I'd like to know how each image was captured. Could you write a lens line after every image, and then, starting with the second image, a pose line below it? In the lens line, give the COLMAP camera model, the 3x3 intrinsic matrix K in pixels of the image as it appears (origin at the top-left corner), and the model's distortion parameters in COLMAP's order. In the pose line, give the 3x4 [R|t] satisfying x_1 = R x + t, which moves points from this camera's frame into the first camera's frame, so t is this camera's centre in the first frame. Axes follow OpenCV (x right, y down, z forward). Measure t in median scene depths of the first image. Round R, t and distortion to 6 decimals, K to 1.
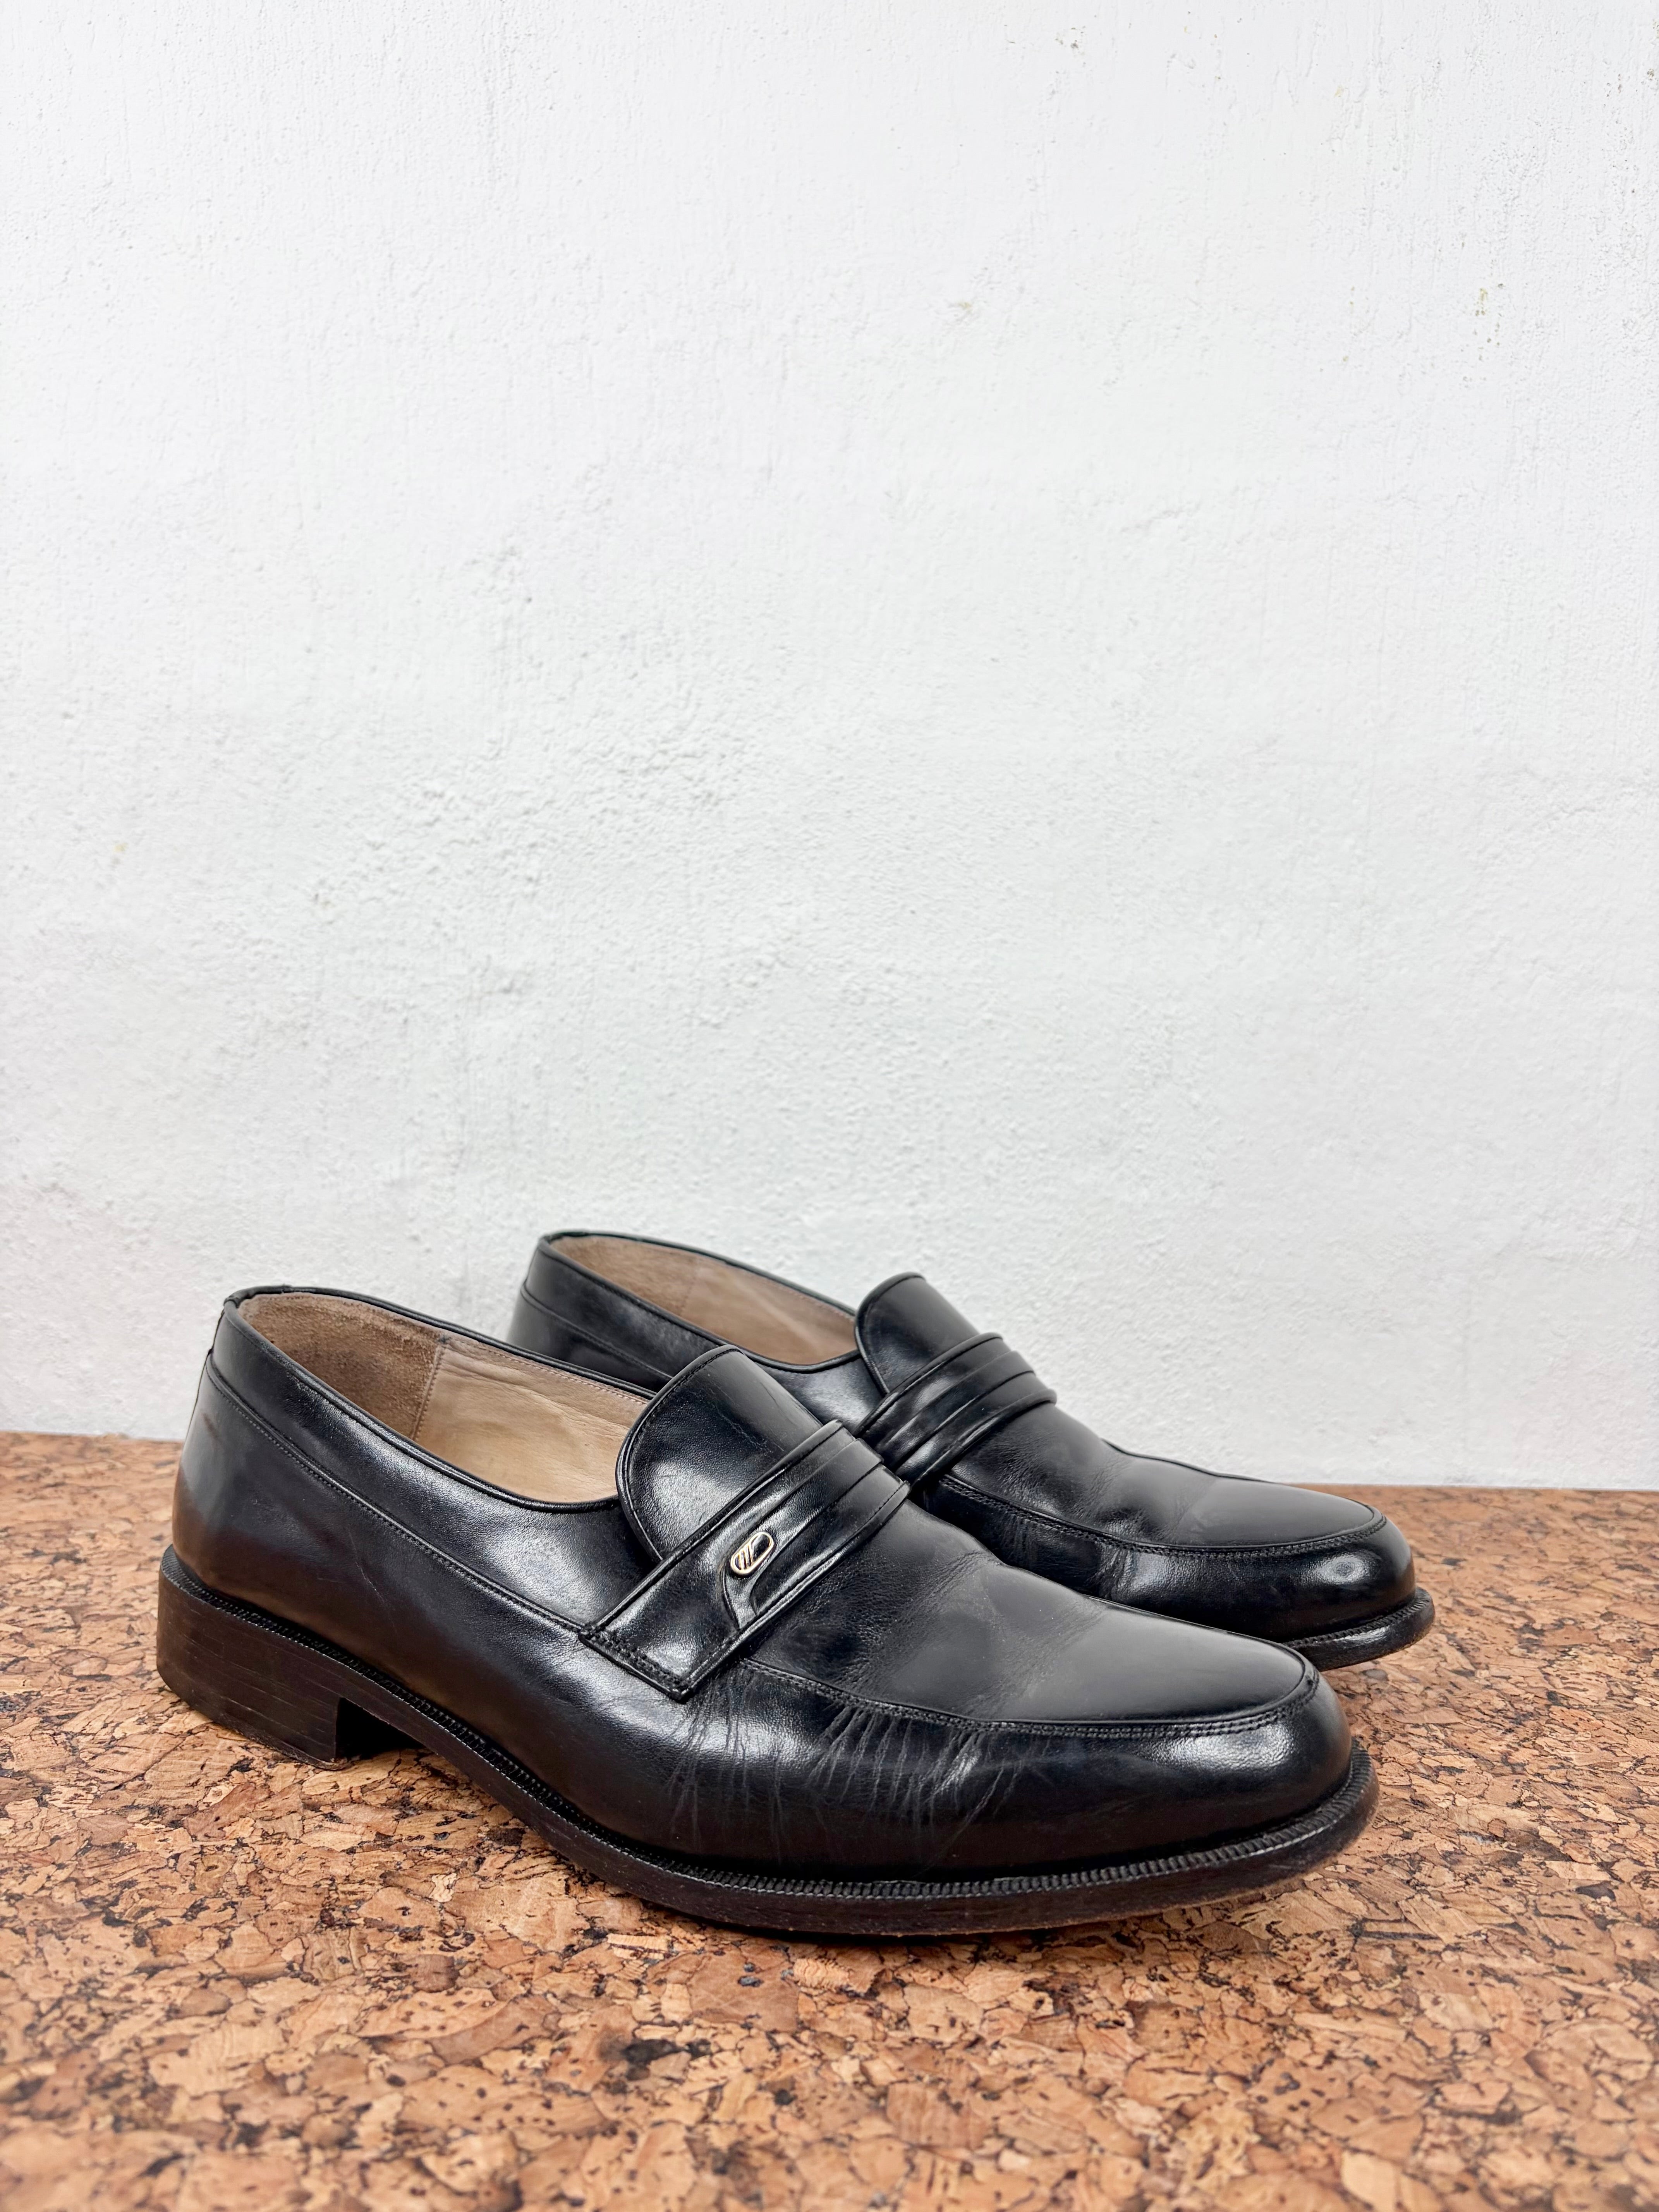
lens RADIAL K [[1660.7, 0, 809.5], [0, 1660.7, 1114.3], [0, 0, 1]] dist [0.028861, -0.053736]
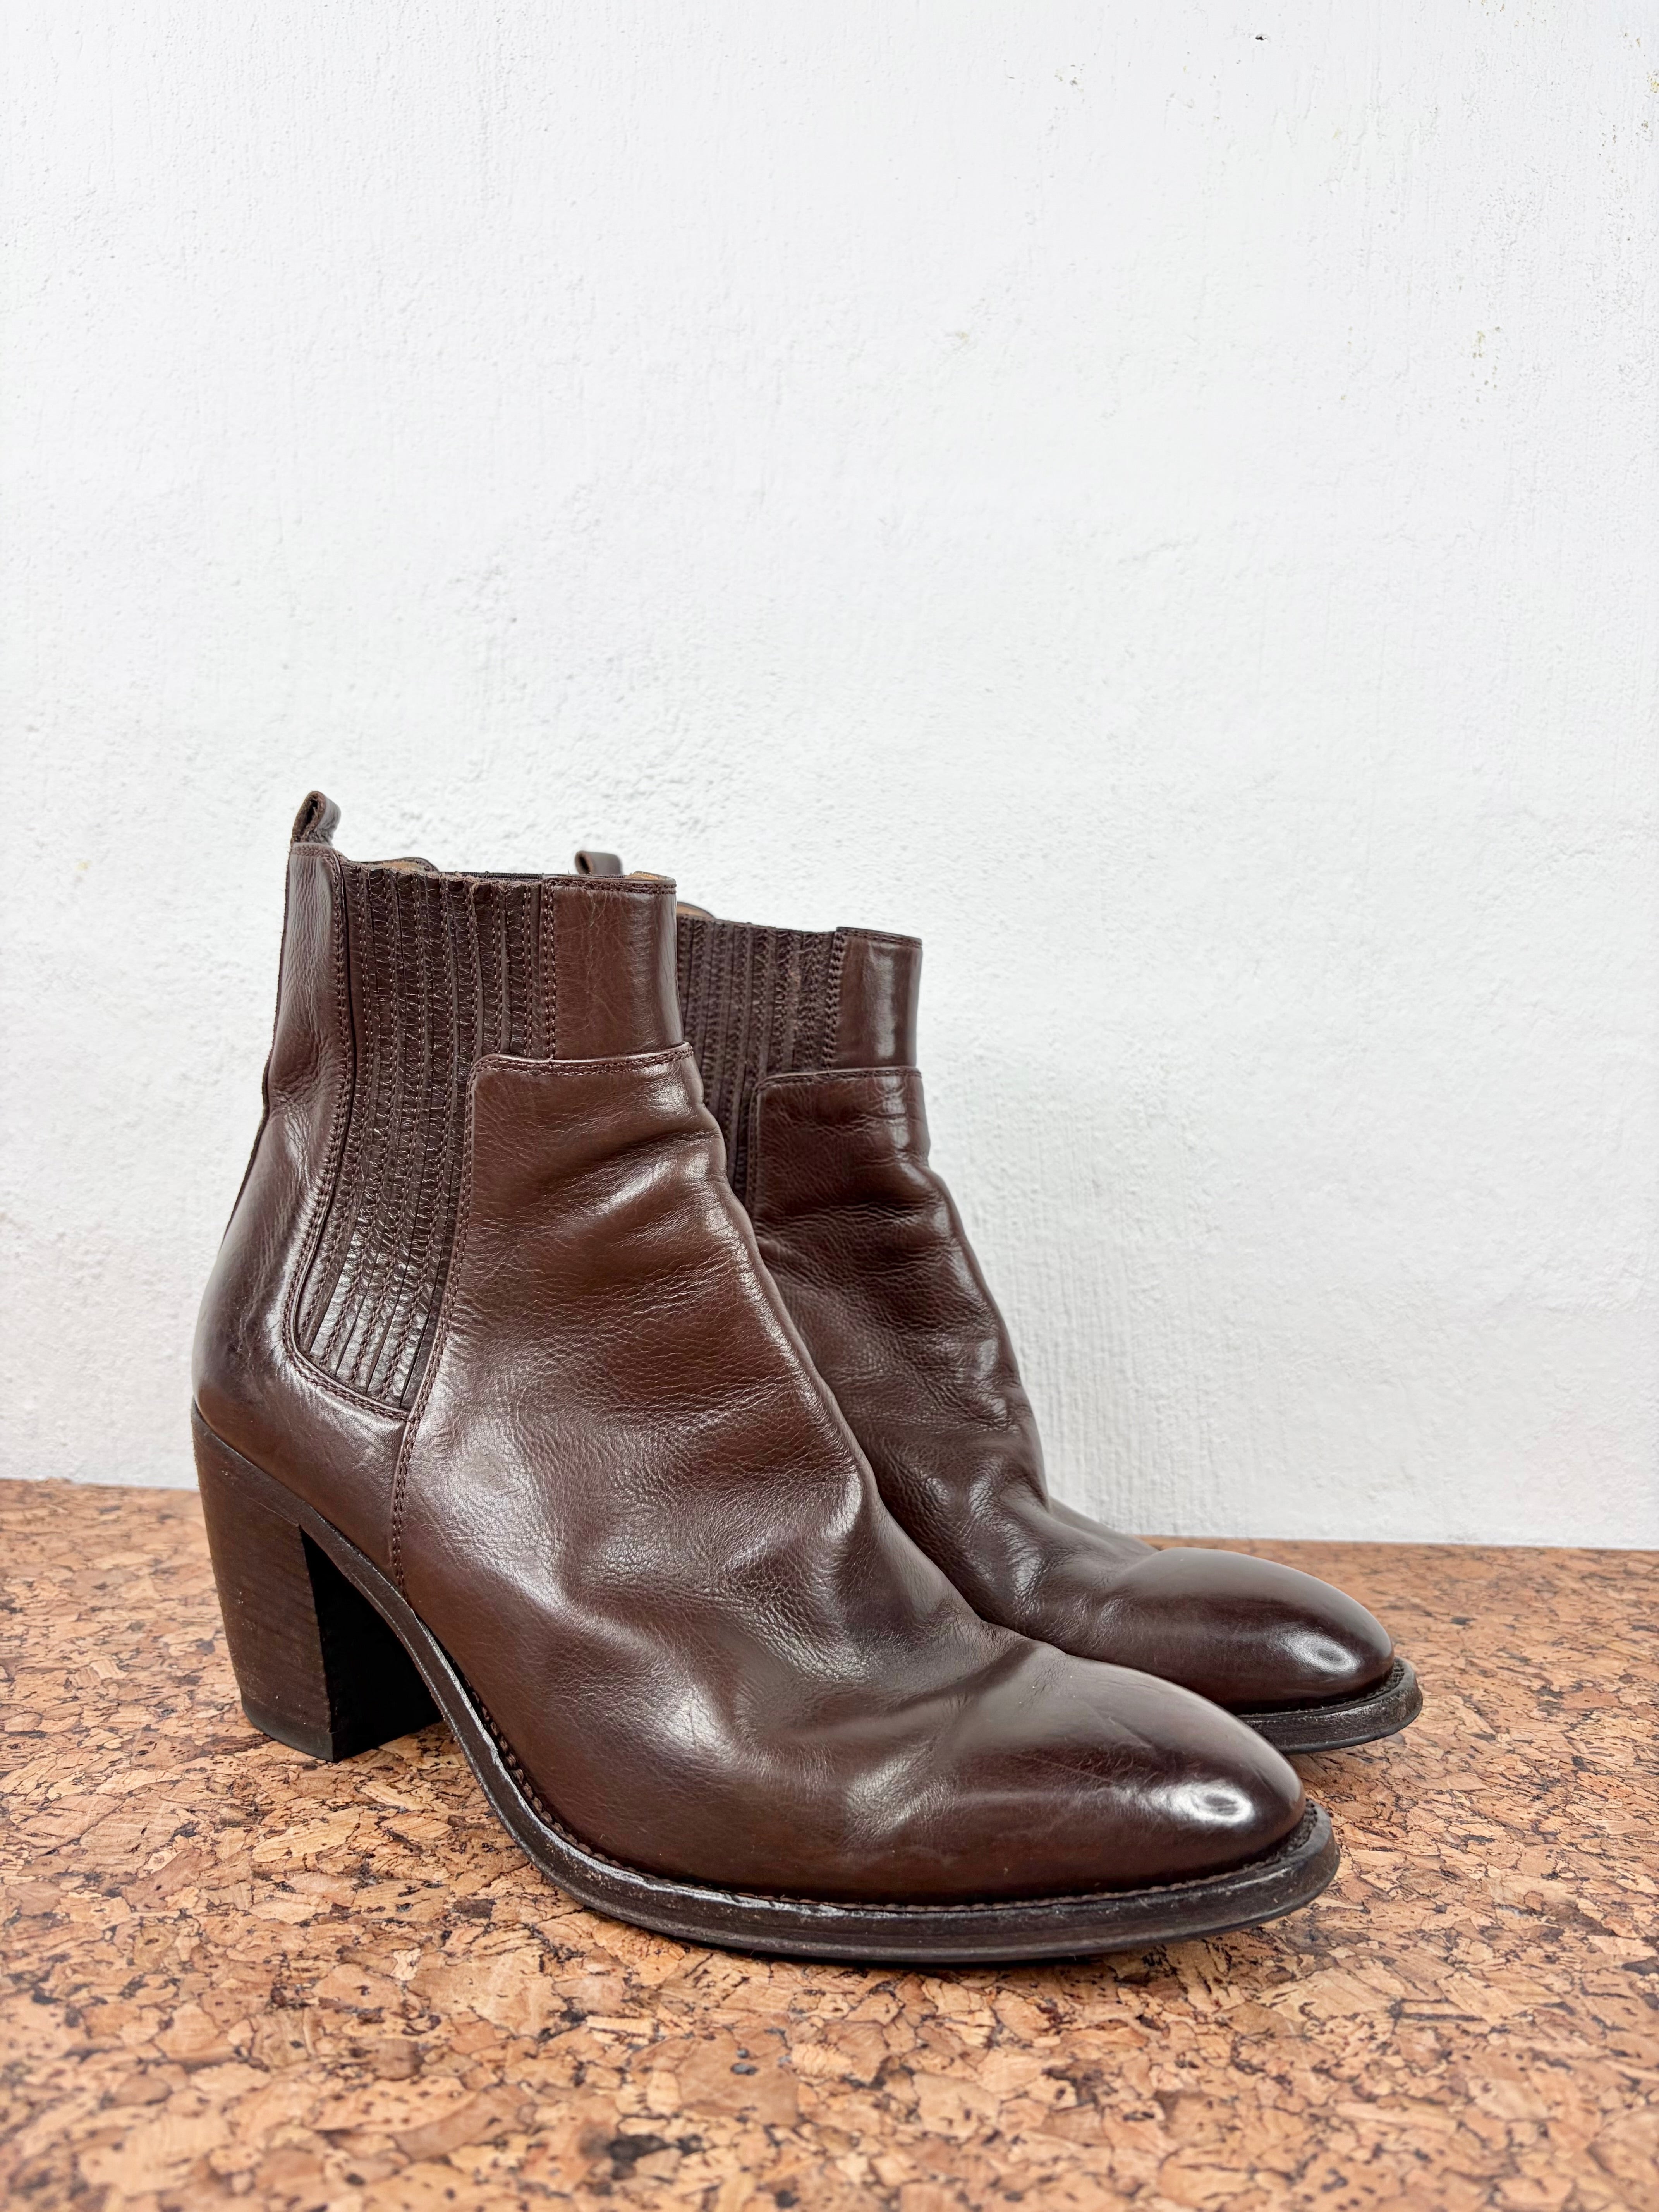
lens RADIAL K [[1660.7, 0, 809.1], [0, 1660.7, 1107.5], [0, 0, 1]] dist [0.028861, -0.053736]
pose [[0.999614, 0.013516, 0.024287, -0.015920], [-0.012419, 0.998920, -0.044766, 0.018784], [-0.024866, 0.044447, 0.998702, 0.034778]]
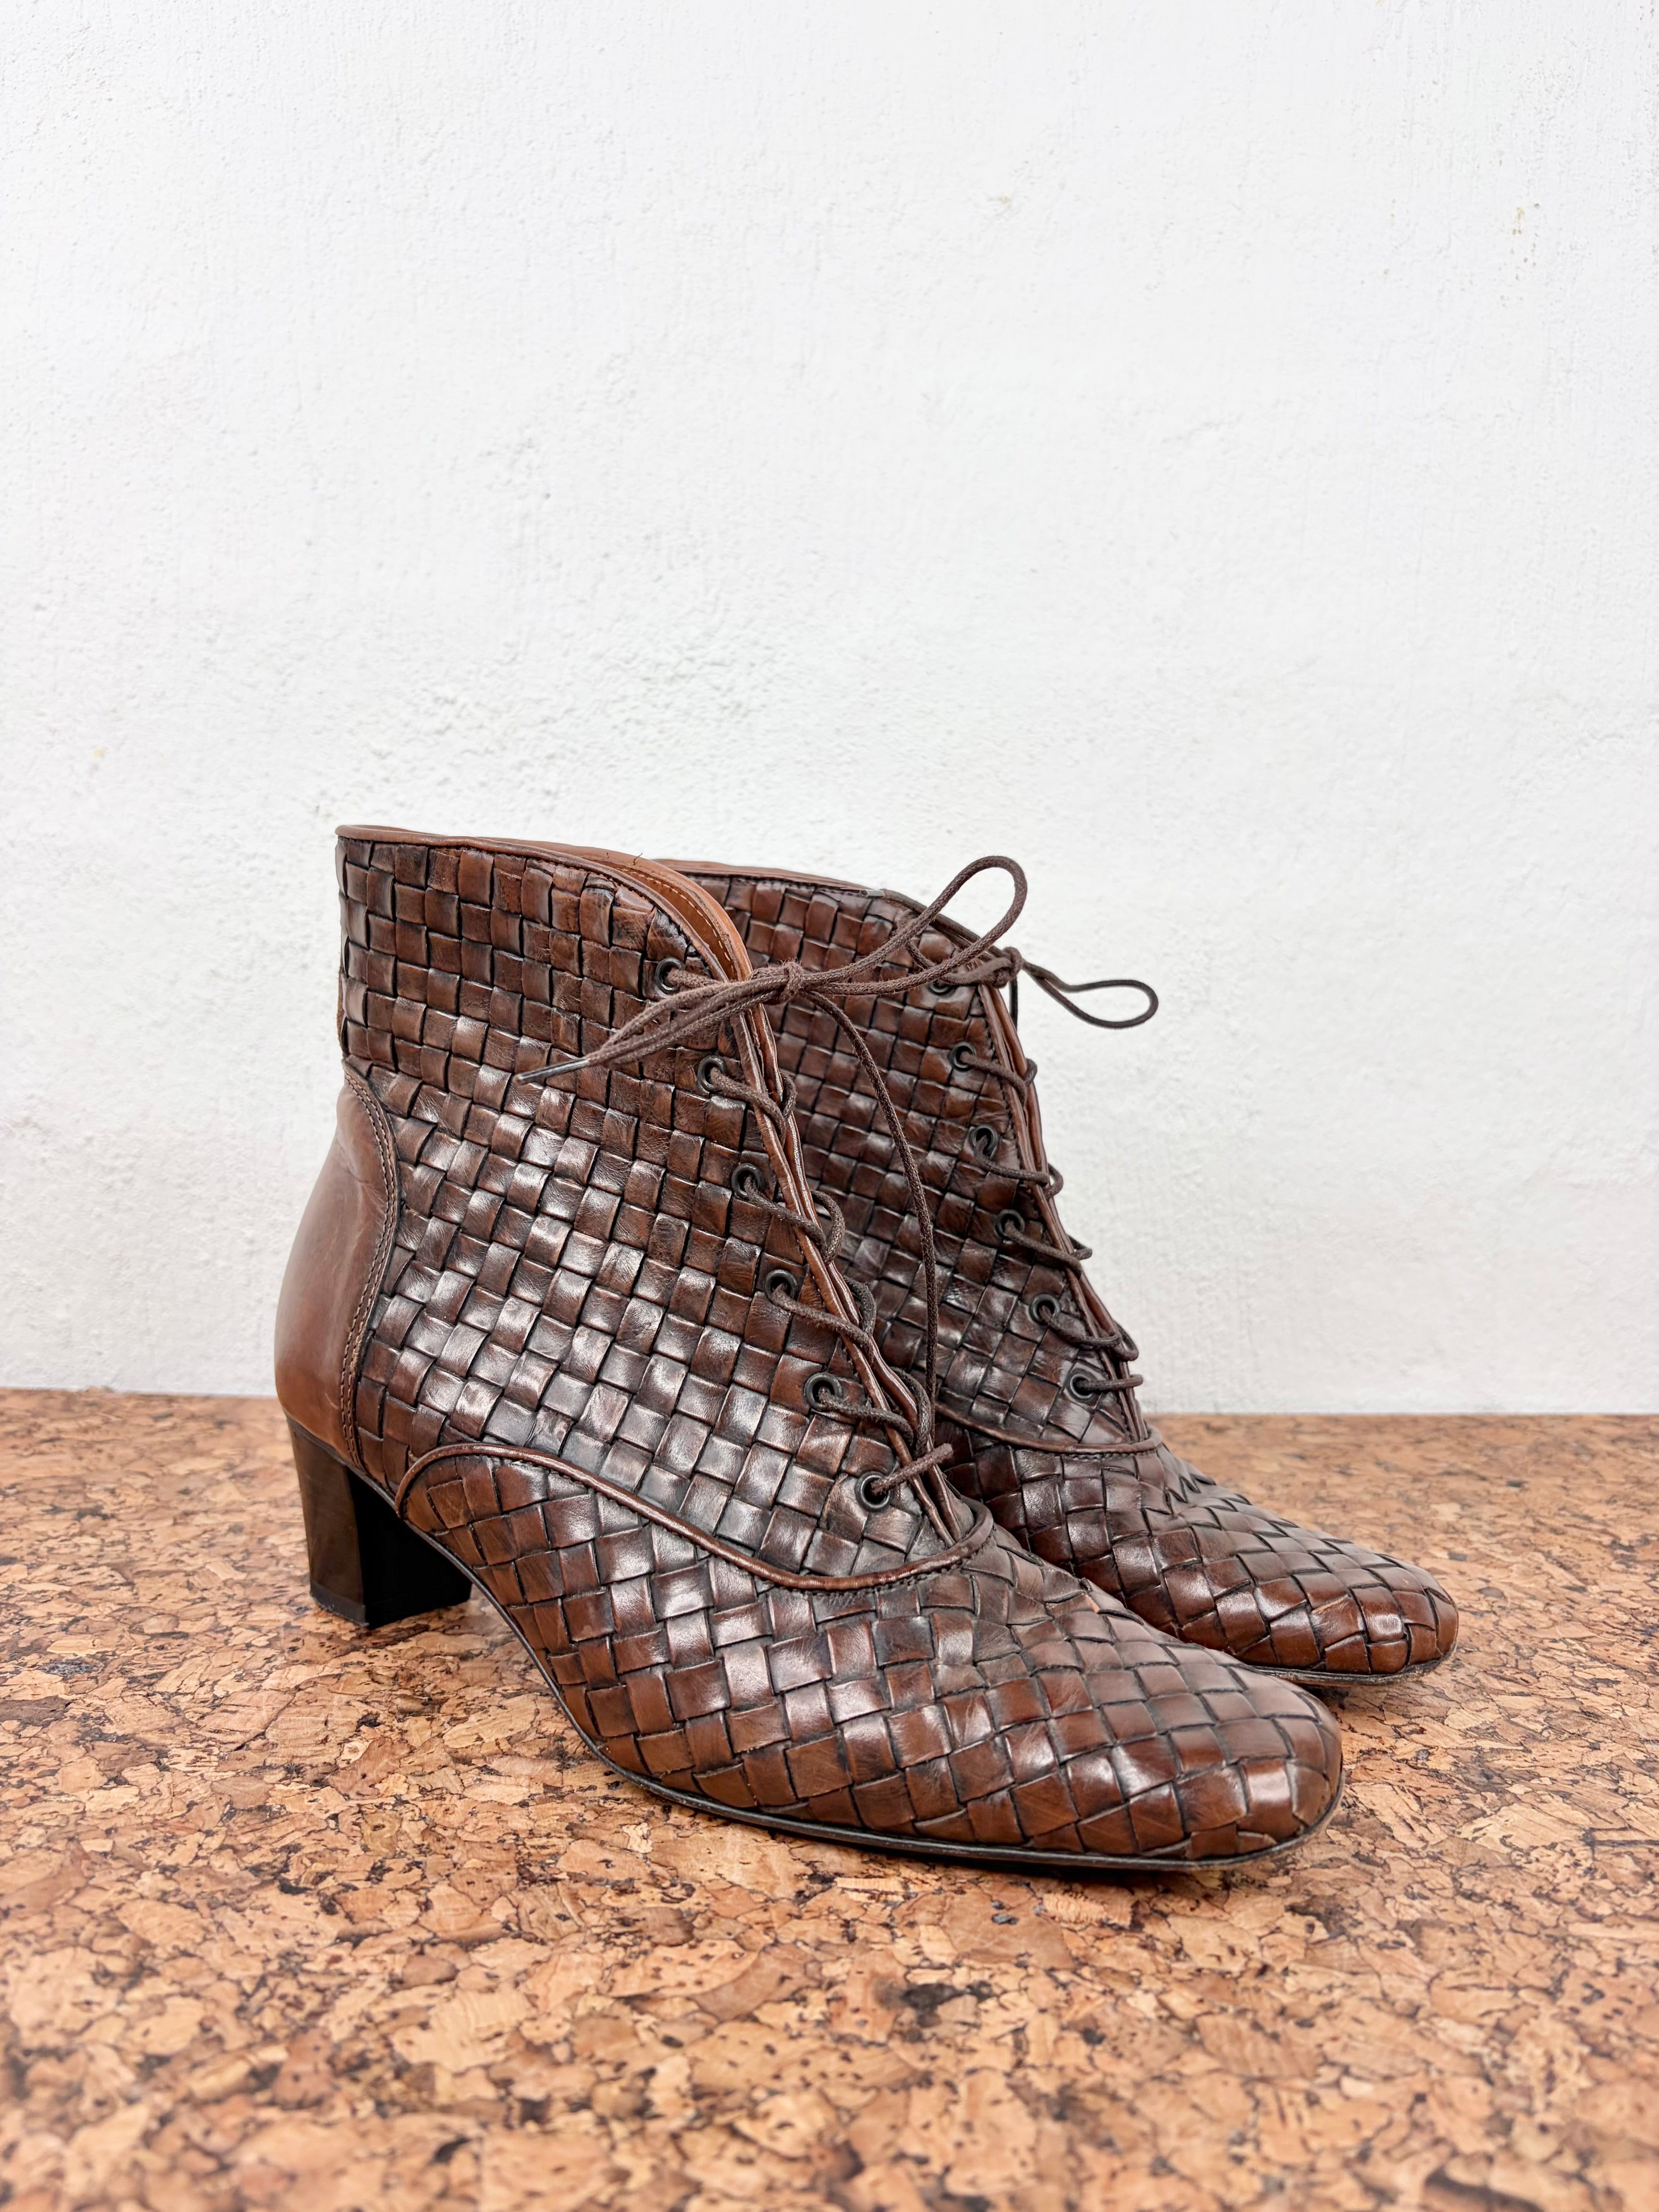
lens RADIAL K [[1660.7, 0, 770.0], [0, 1660.7, 1116.9], [0, 0, 1]] dist [0.028861, -0.053736]
pose [[0.995963, -0.004367, 0.089659, -0.134108], [0.003218, 0.999911, 0.012951, 0.032065], [-0.089707, -0.012610, 0.995888, 0.048429]]
